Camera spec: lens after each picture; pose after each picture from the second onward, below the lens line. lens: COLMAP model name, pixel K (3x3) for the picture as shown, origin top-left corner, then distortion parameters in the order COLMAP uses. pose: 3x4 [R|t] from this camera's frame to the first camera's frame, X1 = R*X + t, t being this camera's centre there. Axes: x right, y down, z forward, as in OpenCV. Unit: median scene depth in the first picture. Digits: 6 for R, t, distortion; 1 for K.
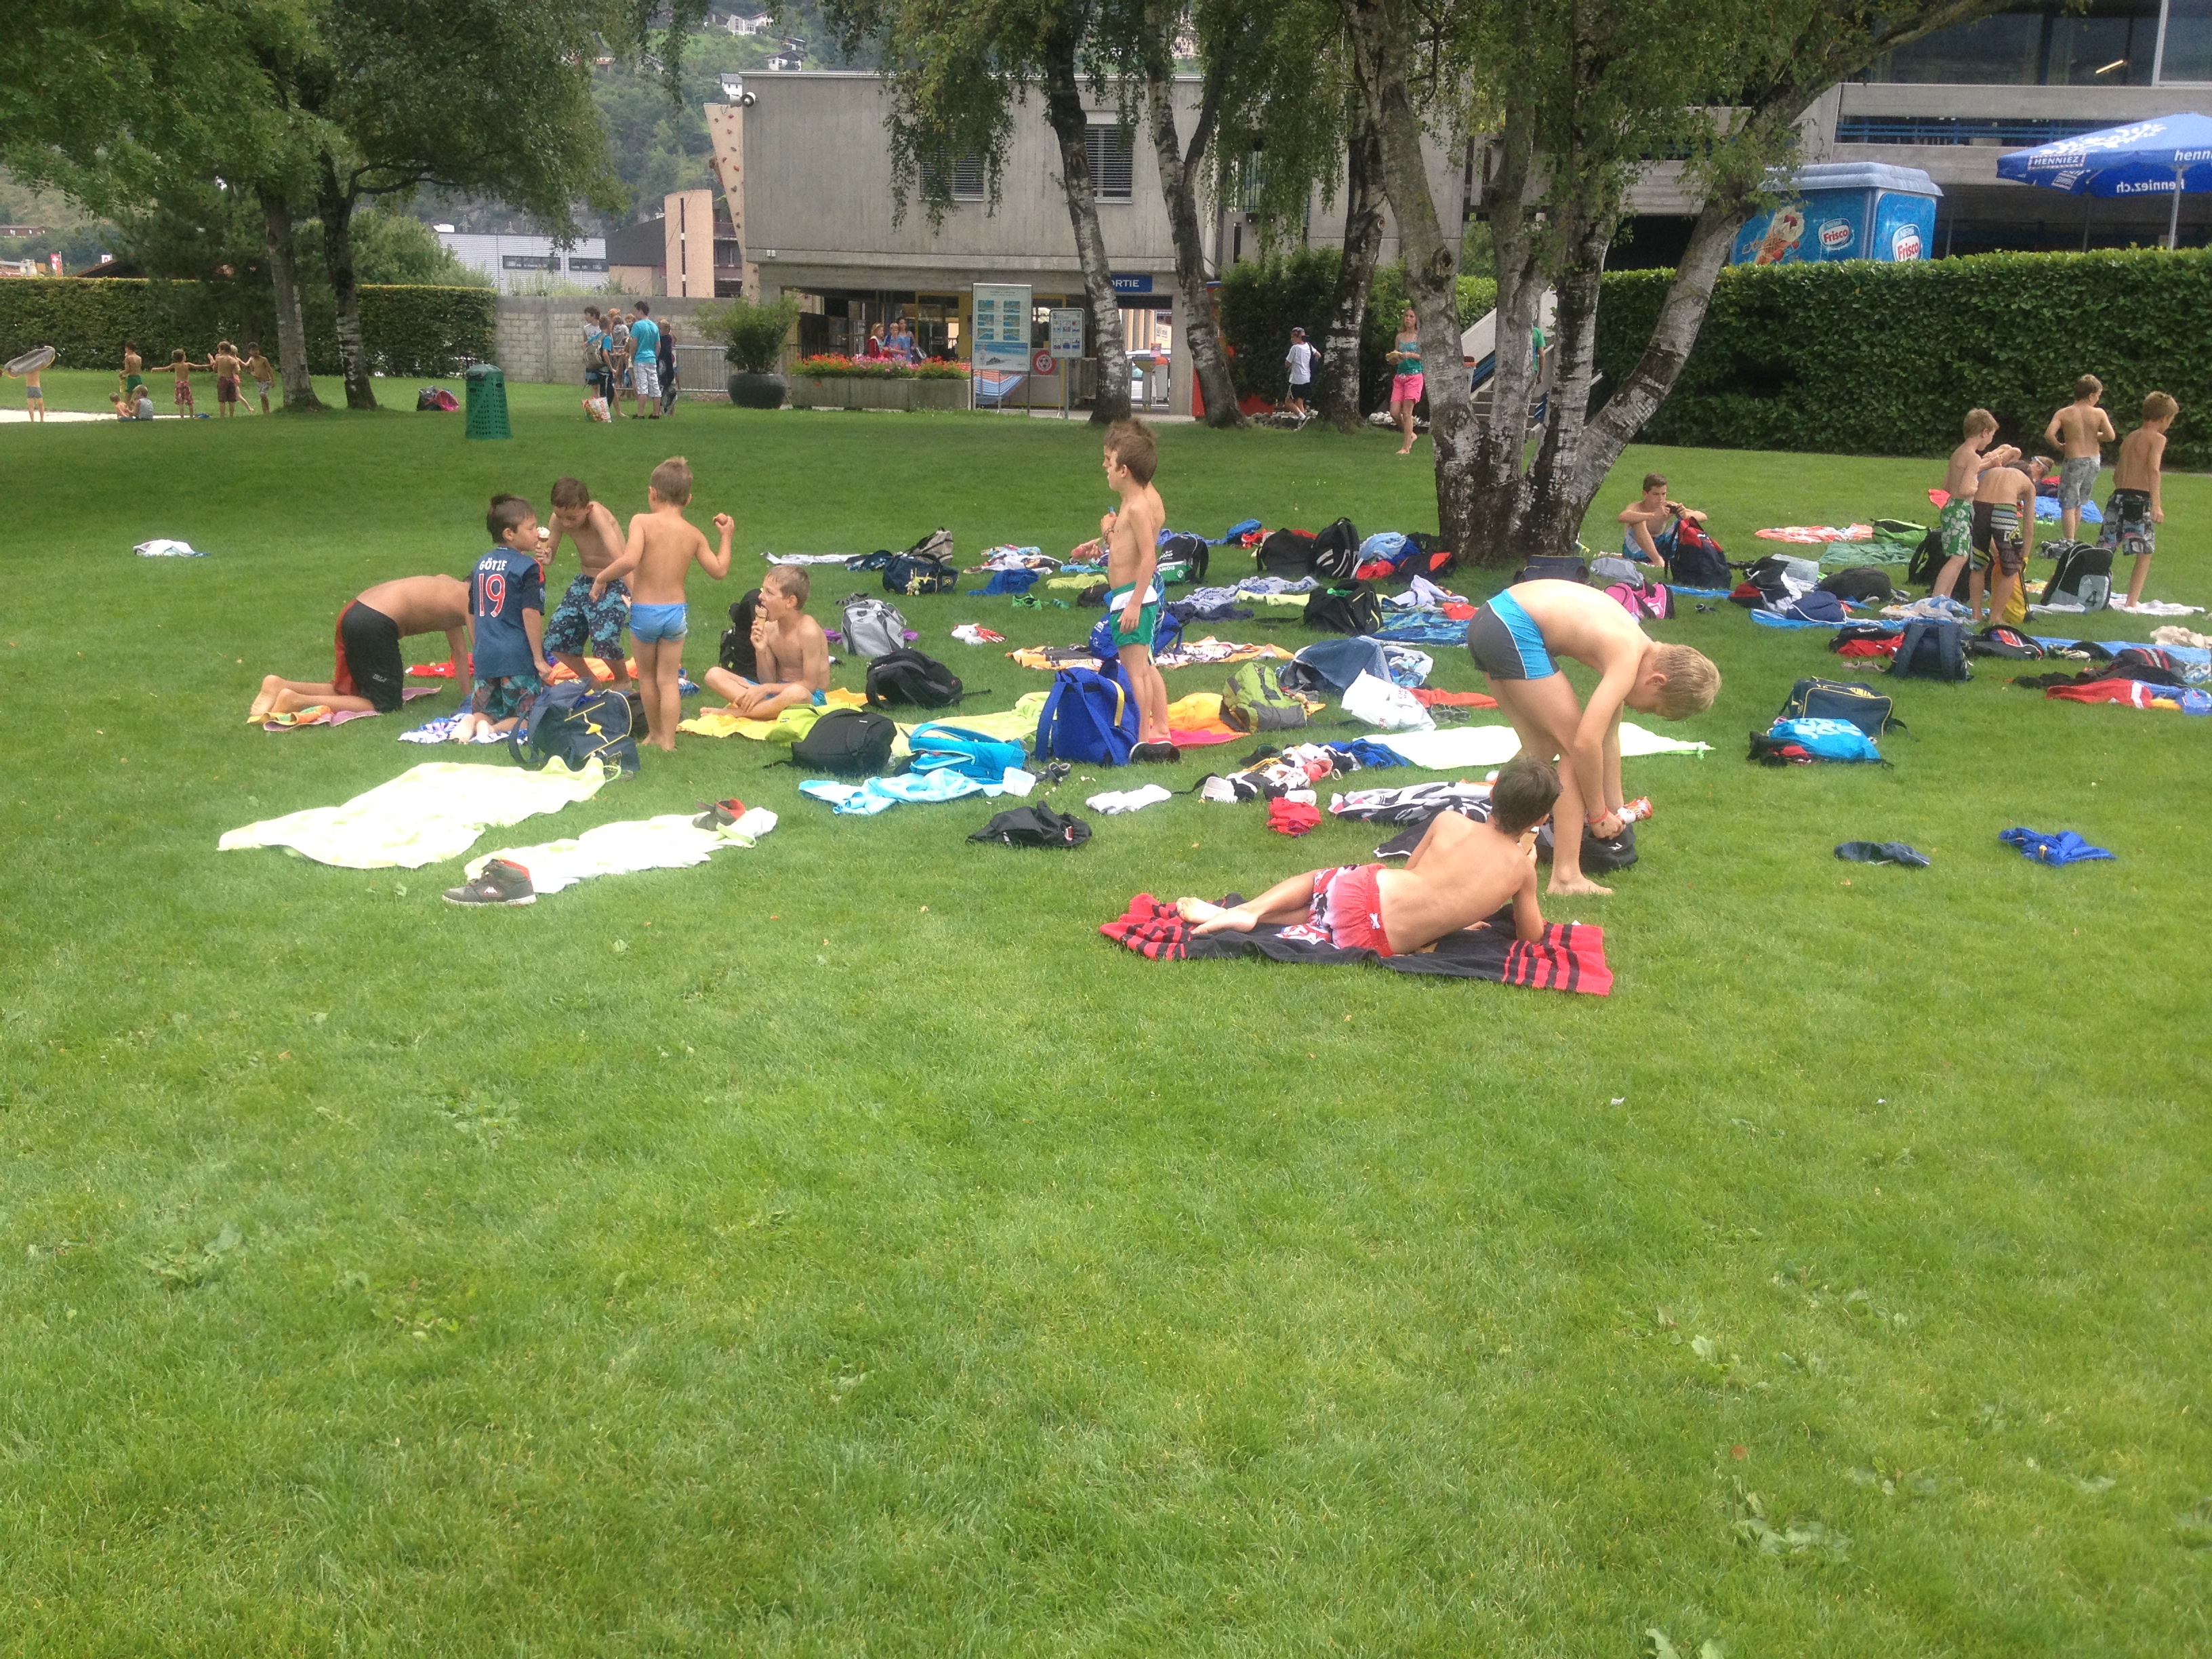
lens RADIAL K [[2241.0, 0, 1097.1], [0, 2241.0, 808.6], [0, 0, 1]] dist [0.006676, 0.000000]
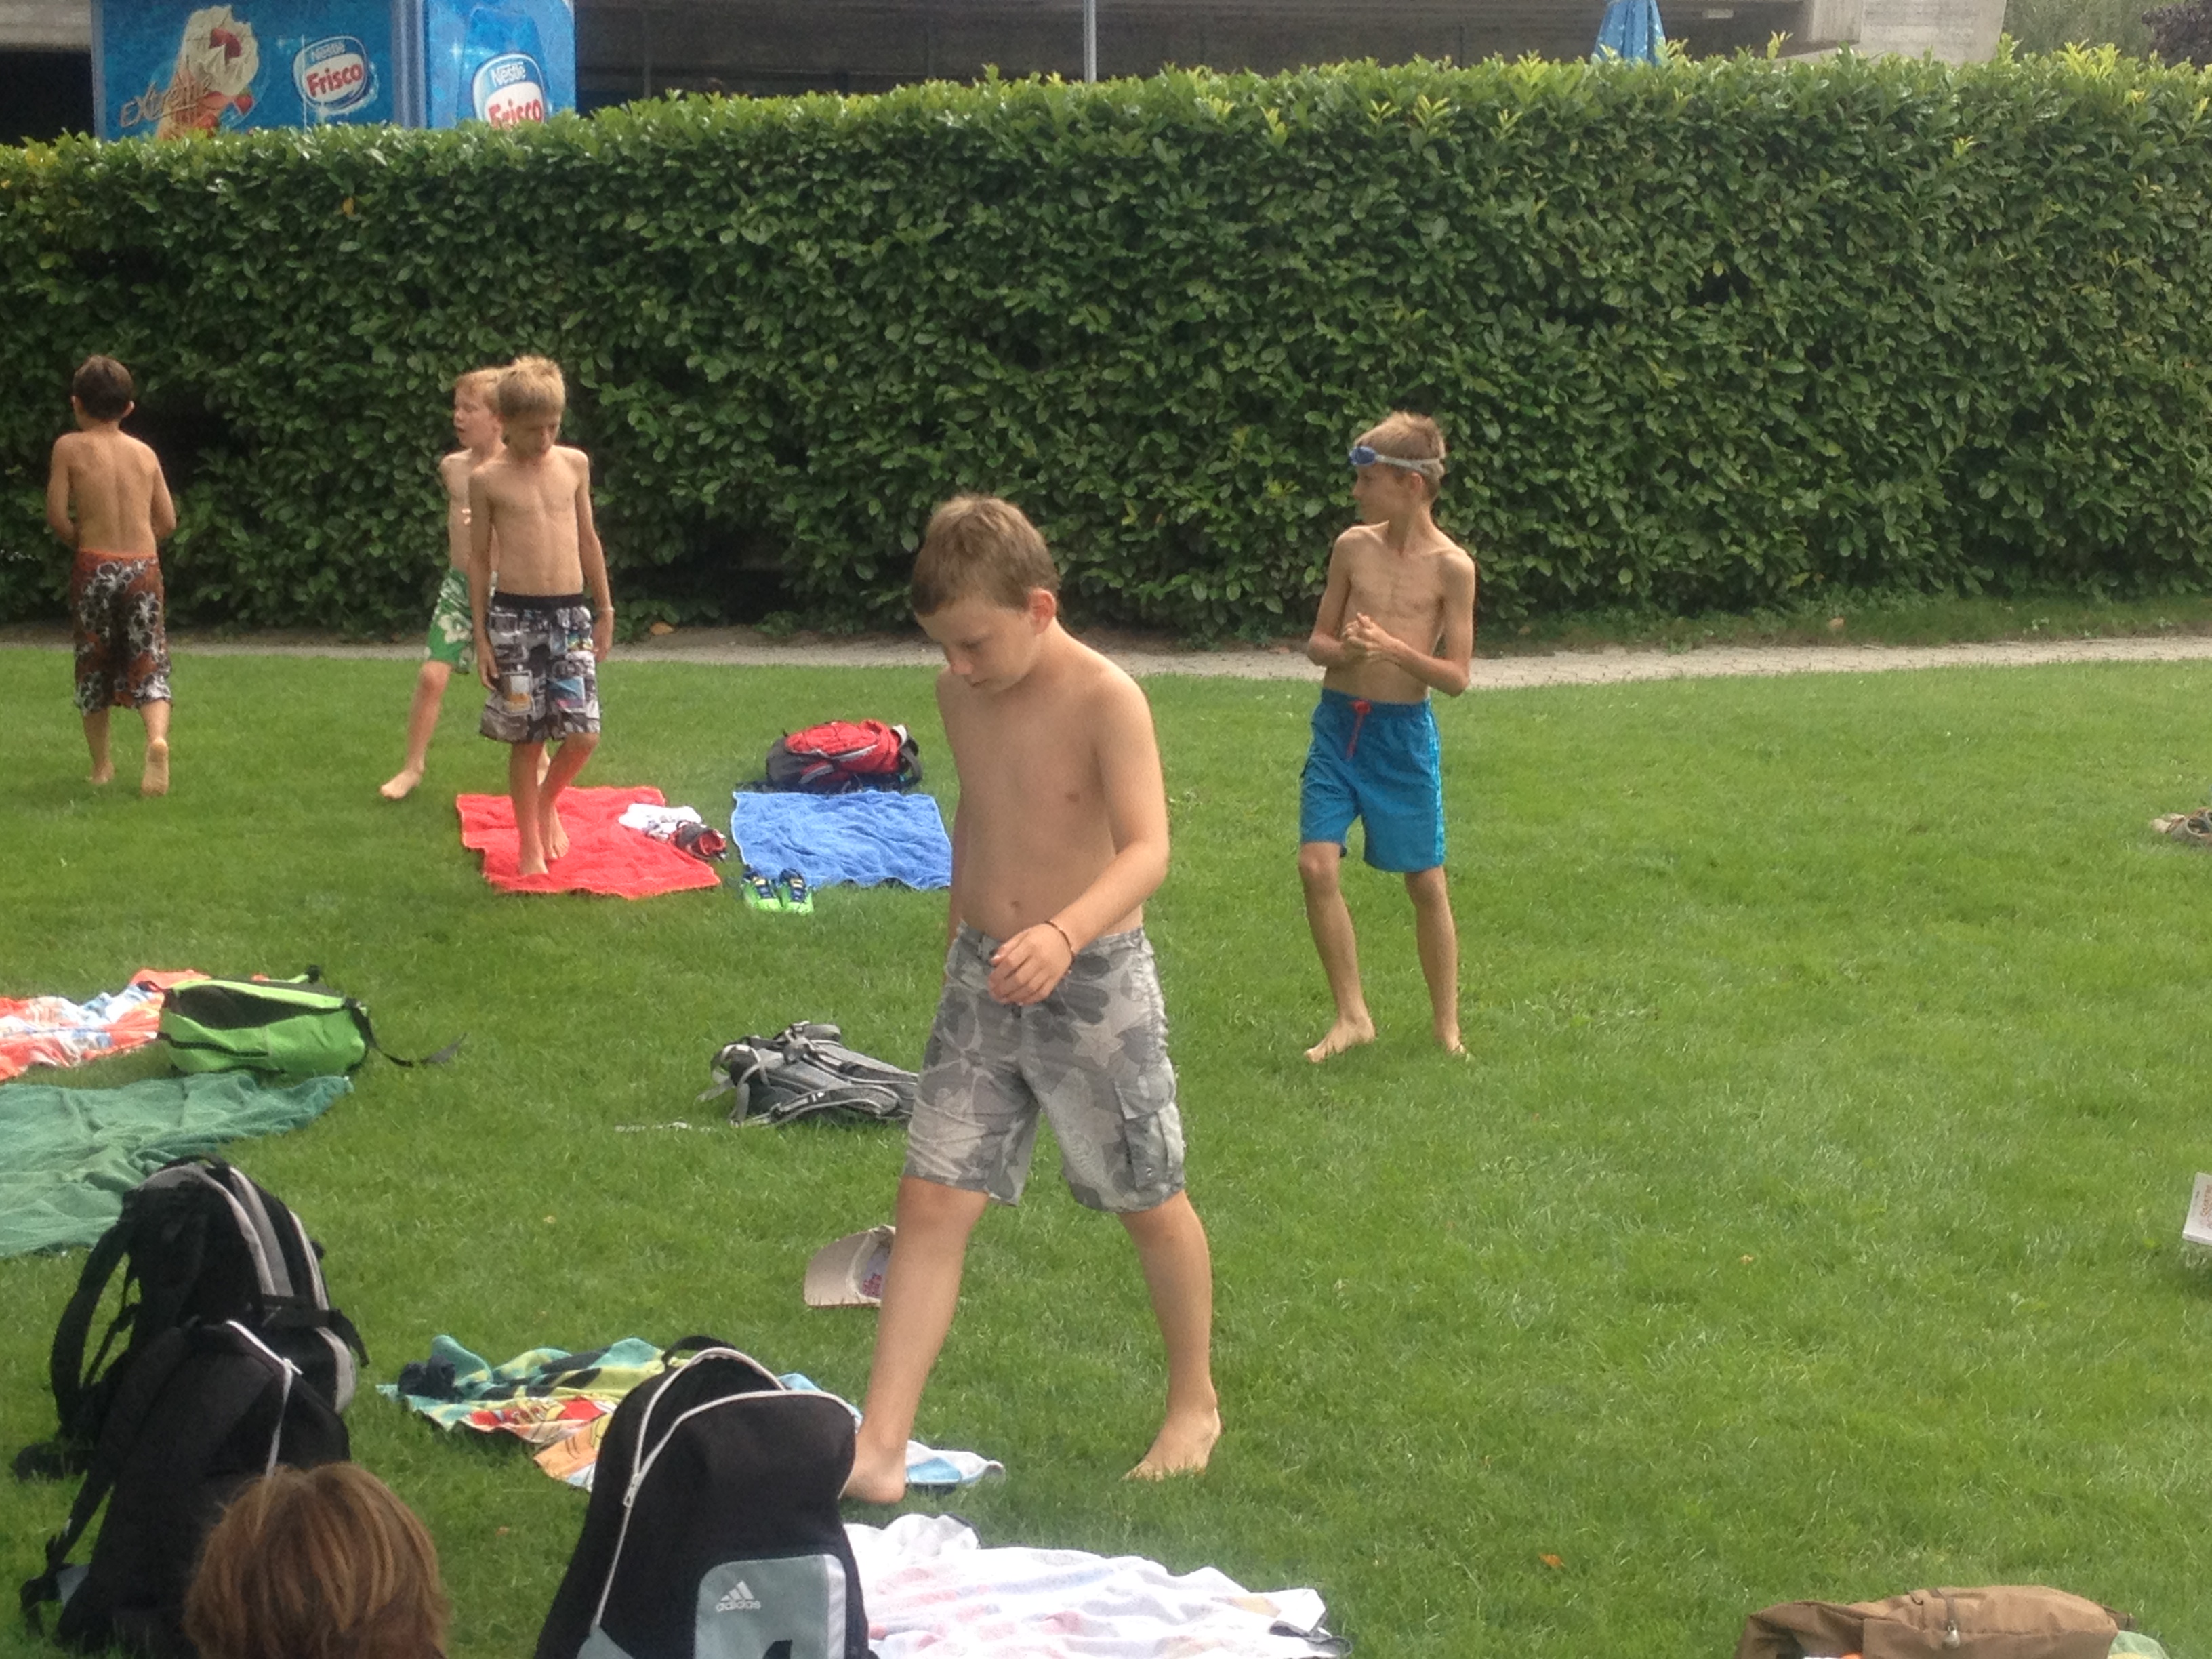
lens RADIAL K [[4171.0, 0, 1102.8], [0, 4171.0, 835.8], [0, 0, 1]] dist [0.458158, 0.000000]
pose [[0.909009, -0.084044, 0.408214, 0.165122], [0.121918, 0.990234, -0.067616, -0.066695], [-0.398545, 0.111232, 0.910379, 0.332251]]
